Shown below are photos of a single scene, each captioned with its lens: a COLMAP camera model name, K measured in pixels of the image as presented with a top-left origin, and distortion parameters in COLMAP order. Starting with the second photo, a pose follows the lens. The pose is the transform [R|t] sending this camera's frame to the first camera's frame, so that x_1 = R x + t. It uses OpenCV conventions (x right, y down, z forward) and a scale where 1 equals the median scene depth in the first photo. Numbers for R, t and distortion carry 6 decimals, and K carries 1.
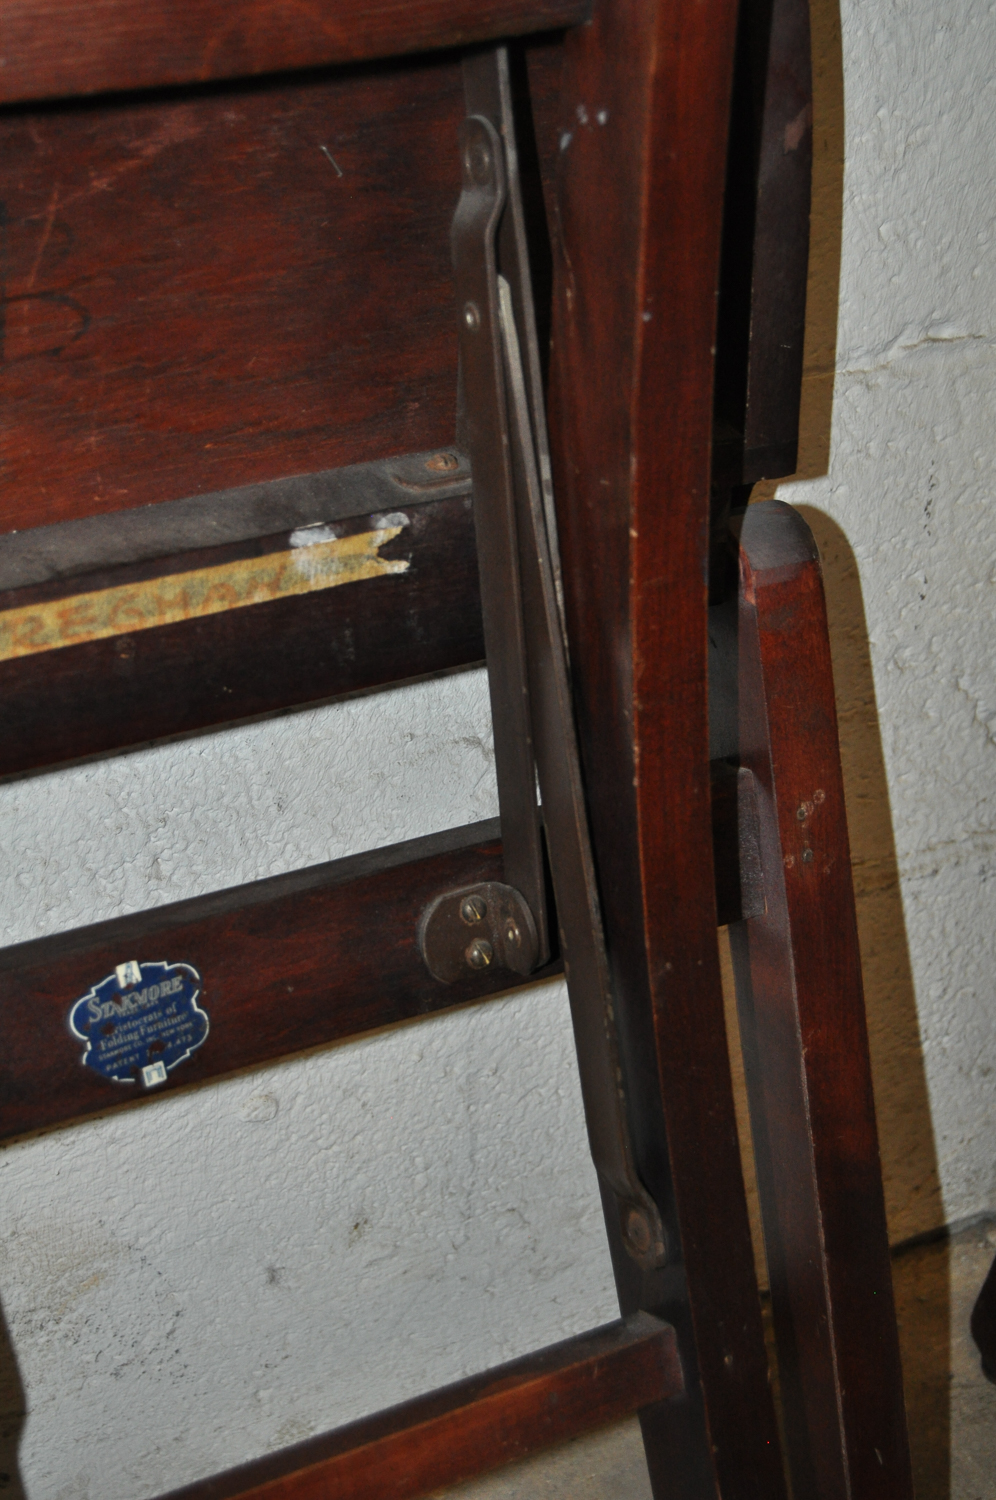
lens RADIAL K [[2483.6, 0, 496.6], [0, 2483.6, 754.7], [0, 0, 1]] dist [-0.003025, 0.000000]
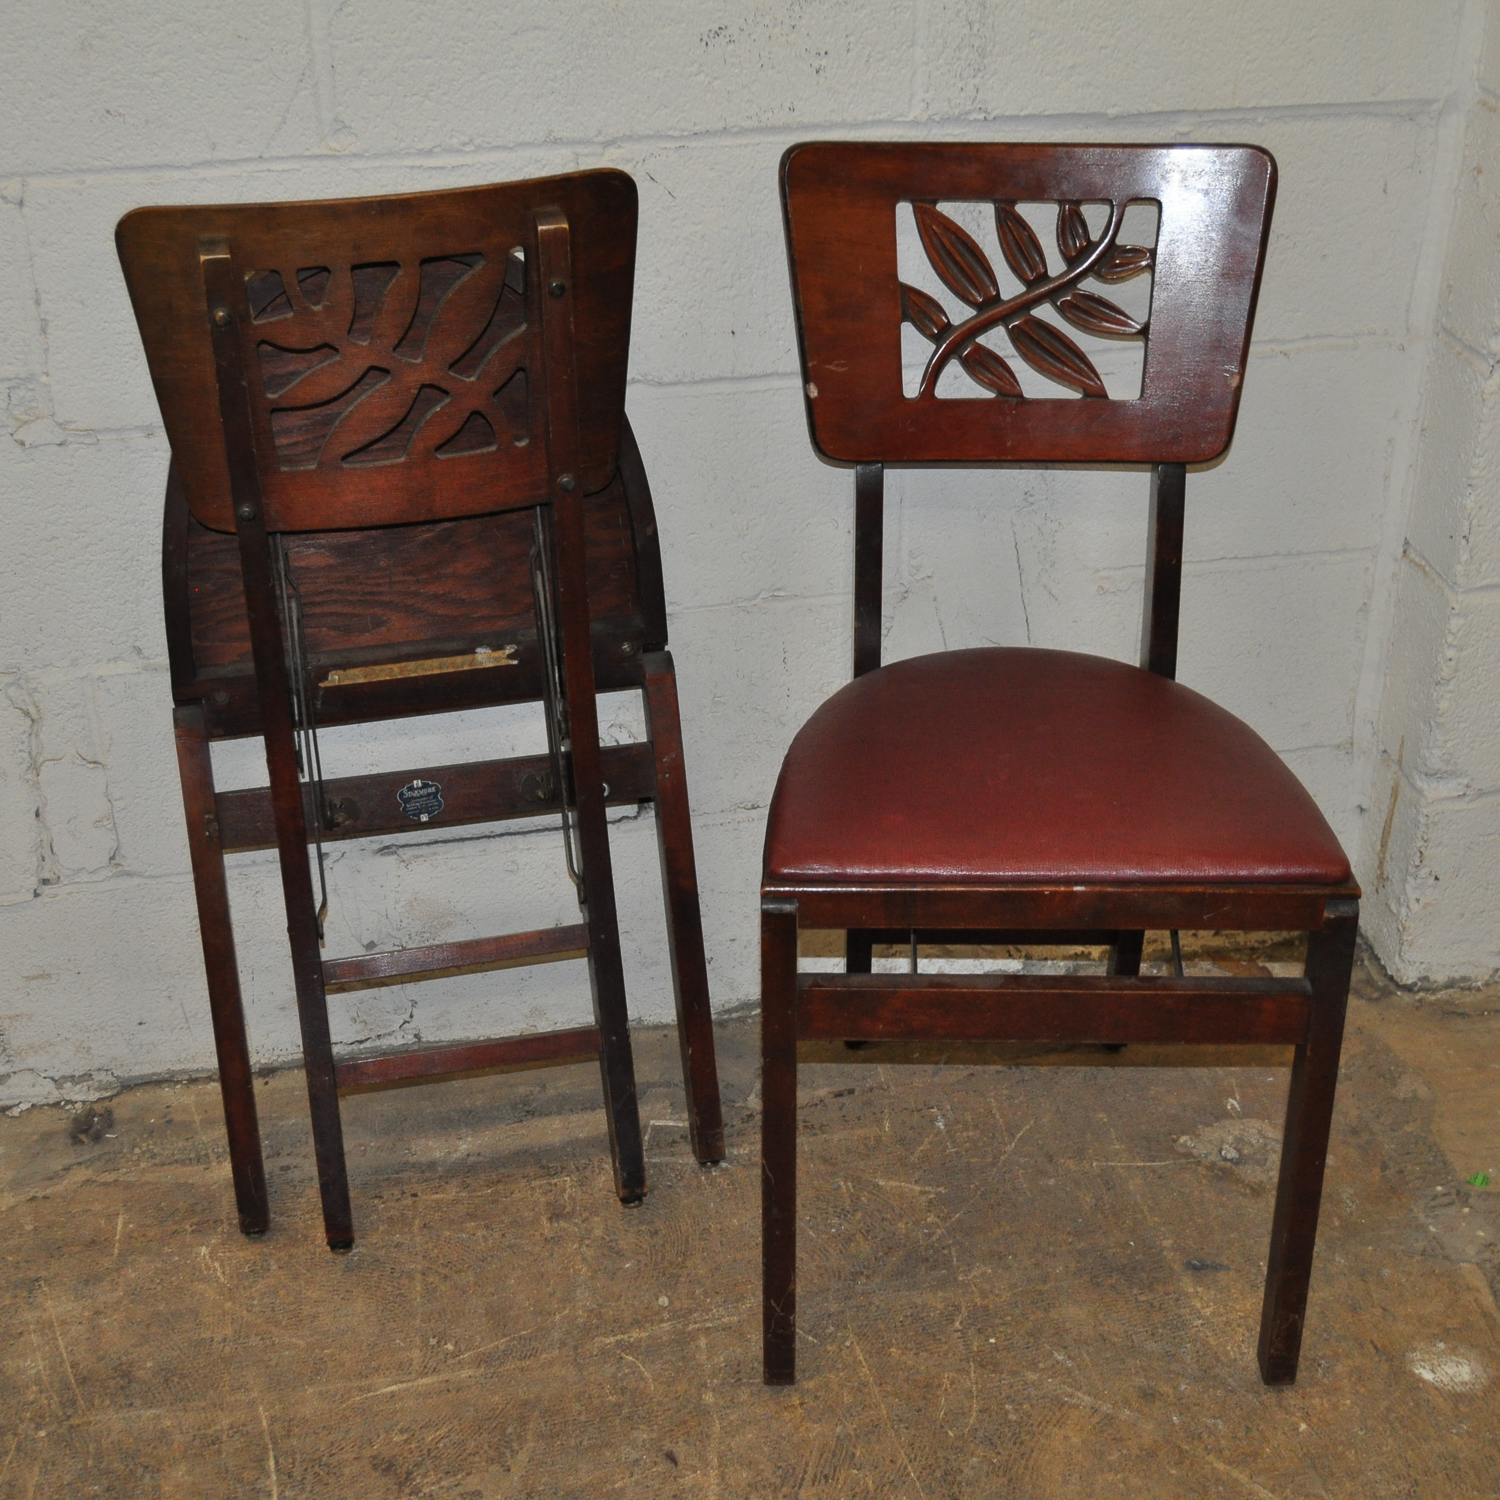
lens RADIAL K [[2471.3, 0, 759.4], [0, 2471.3, 739.1], [0, 0, 1]] dist [-0.018739, 0.000000]
pose [[0.956442, 0.076558, -0.281706, 1.153857], [-0.095997, 0.993814, -0.055846, 0.166414], [0.275688, 0.080456, 0.957874, -1.903739]]
